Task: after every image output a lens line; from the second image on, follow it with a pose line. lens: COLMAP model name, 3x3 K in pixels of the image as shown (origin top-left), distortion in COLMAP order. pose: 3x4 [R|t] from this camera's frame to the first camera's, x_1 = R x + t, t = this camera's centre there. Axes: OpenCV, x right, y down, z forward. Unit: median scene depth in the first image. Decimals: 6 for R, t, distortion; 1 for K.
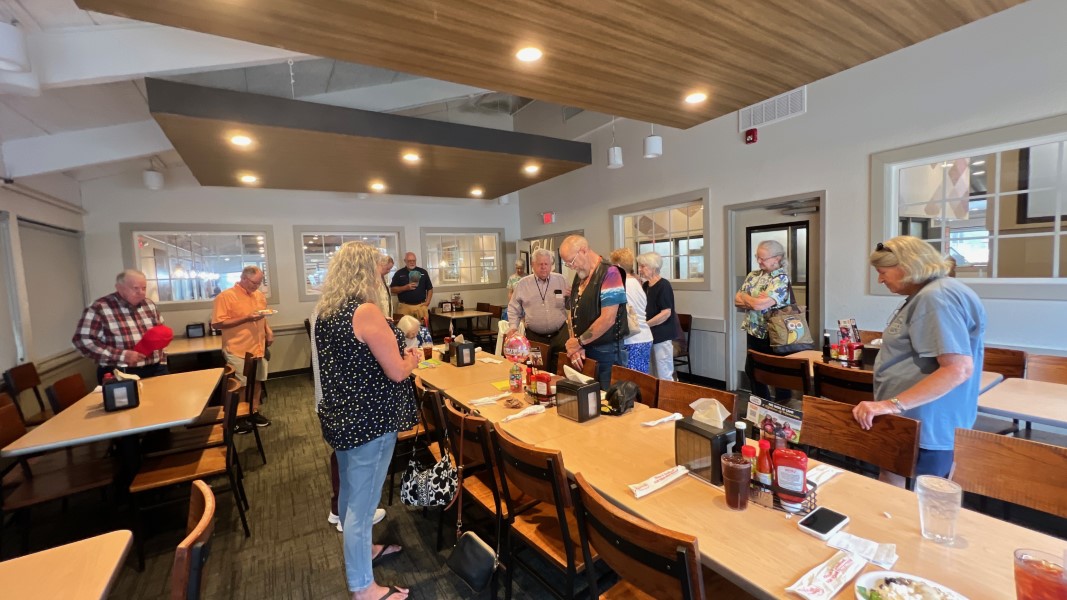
lens RADIAL K [[427.8, 0, 533.1], [0, 427.8, 296.1], [0, 0, 1]] dist [-0.004115, 0.001163]
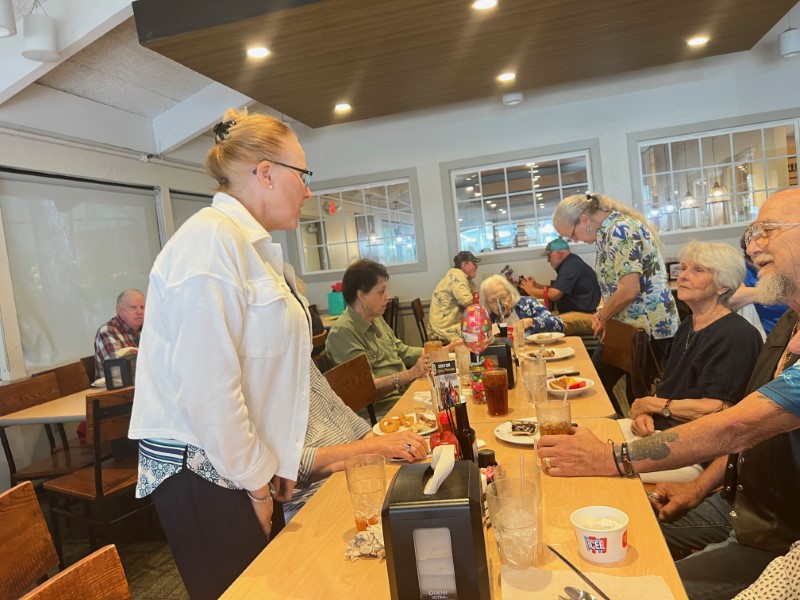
lens RADIAL K [[600.0, 0, 394.7], [0, 600.0, 299.0], [0, 0, 1]] dist [0.056690, -0.065061]
pose [[0.686834, 0.012984, -0.726698, 0.272154], [0.034102, 0.998164, 0.050065, 0.025516], [0.726014, -0.059168, 0.685130, 0.429207]]
